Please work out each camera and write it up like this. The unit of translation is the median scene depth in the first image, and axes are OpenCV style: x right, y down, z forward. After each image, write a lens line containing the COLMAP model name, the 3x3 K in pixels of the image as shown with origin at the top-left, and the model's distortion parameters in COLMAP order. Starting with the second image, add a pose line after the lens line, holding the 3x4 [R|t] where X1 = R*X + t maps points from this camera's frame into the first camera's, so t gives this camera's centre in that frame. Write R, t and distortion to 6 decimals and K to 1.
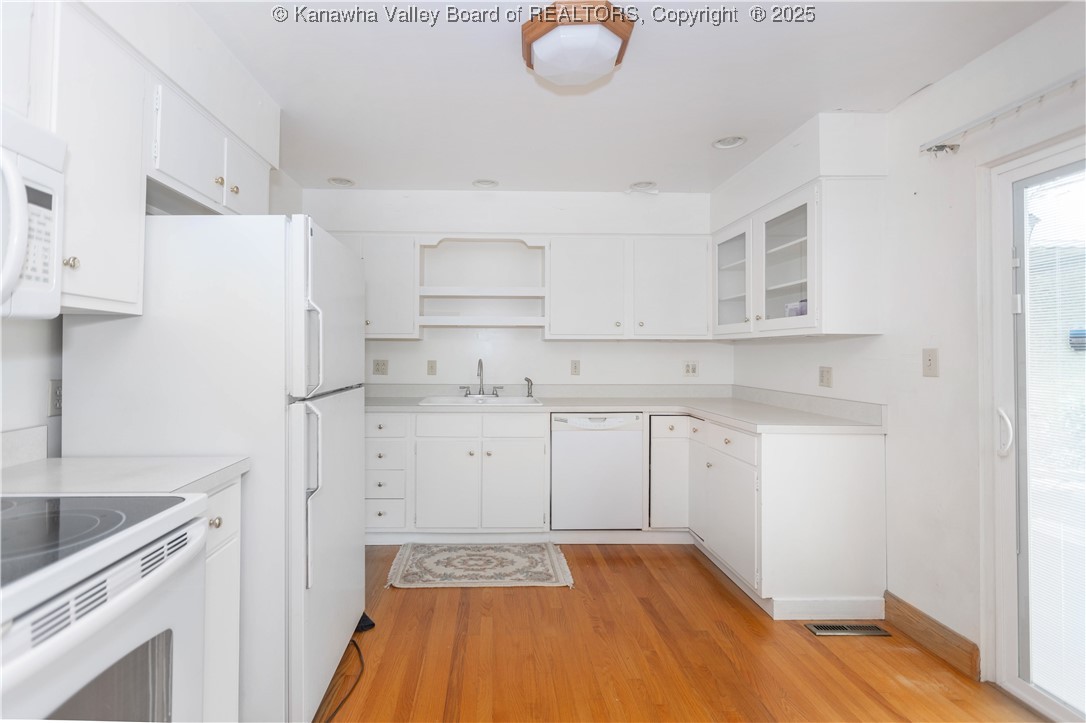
lens RADIAL K [[500.6, 0, 541.2], [0, 500.6, 352.6], [0, 0, 1]] dist [0.000335, 0.000705]
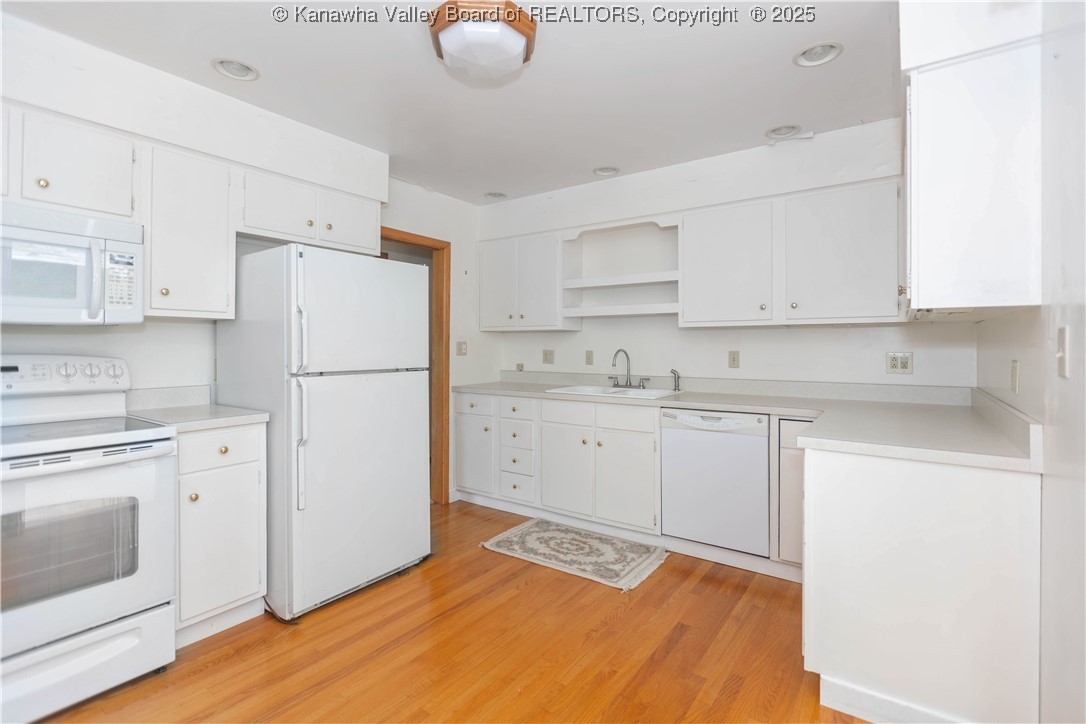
lens RADIAL K [[513.6, 0, 544.7], [0, 513.6, 352.0], [0, 0, 1]] dist [-0.000843, -0.000366]
pose [[0.800678, 0.003561, -0.599085, 0.453806], [0.004596, 0.999916, 0.012087, 0.006764], [0.599078, -0.012431, 0.800595, 0.127957]]
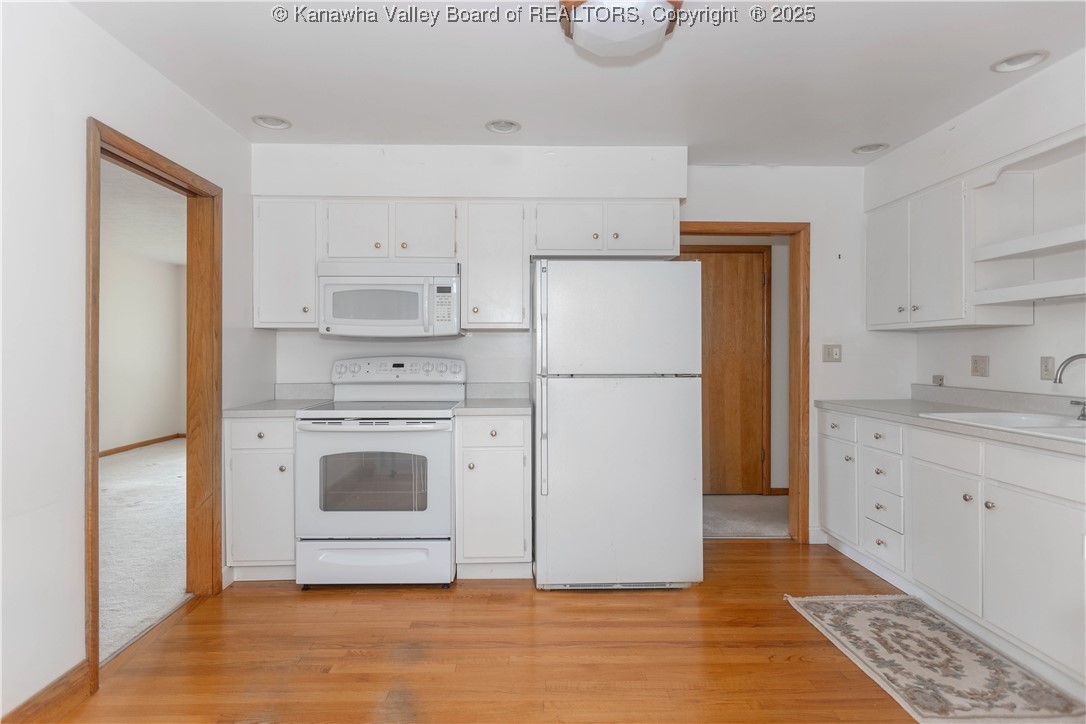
lens RADIAL K [[558.8, 0, 543.0], [0, 558.8, 362.0], [0, 0, 1]] dist [-0.002276, -0.002348]
pose [[0.008757, 0.011698, -0.999893, 0.626148], [0.006266, 0.999911, 0.011753, 0.013473], [0.999942, -0.006368, 0.008683, 0.476018]]
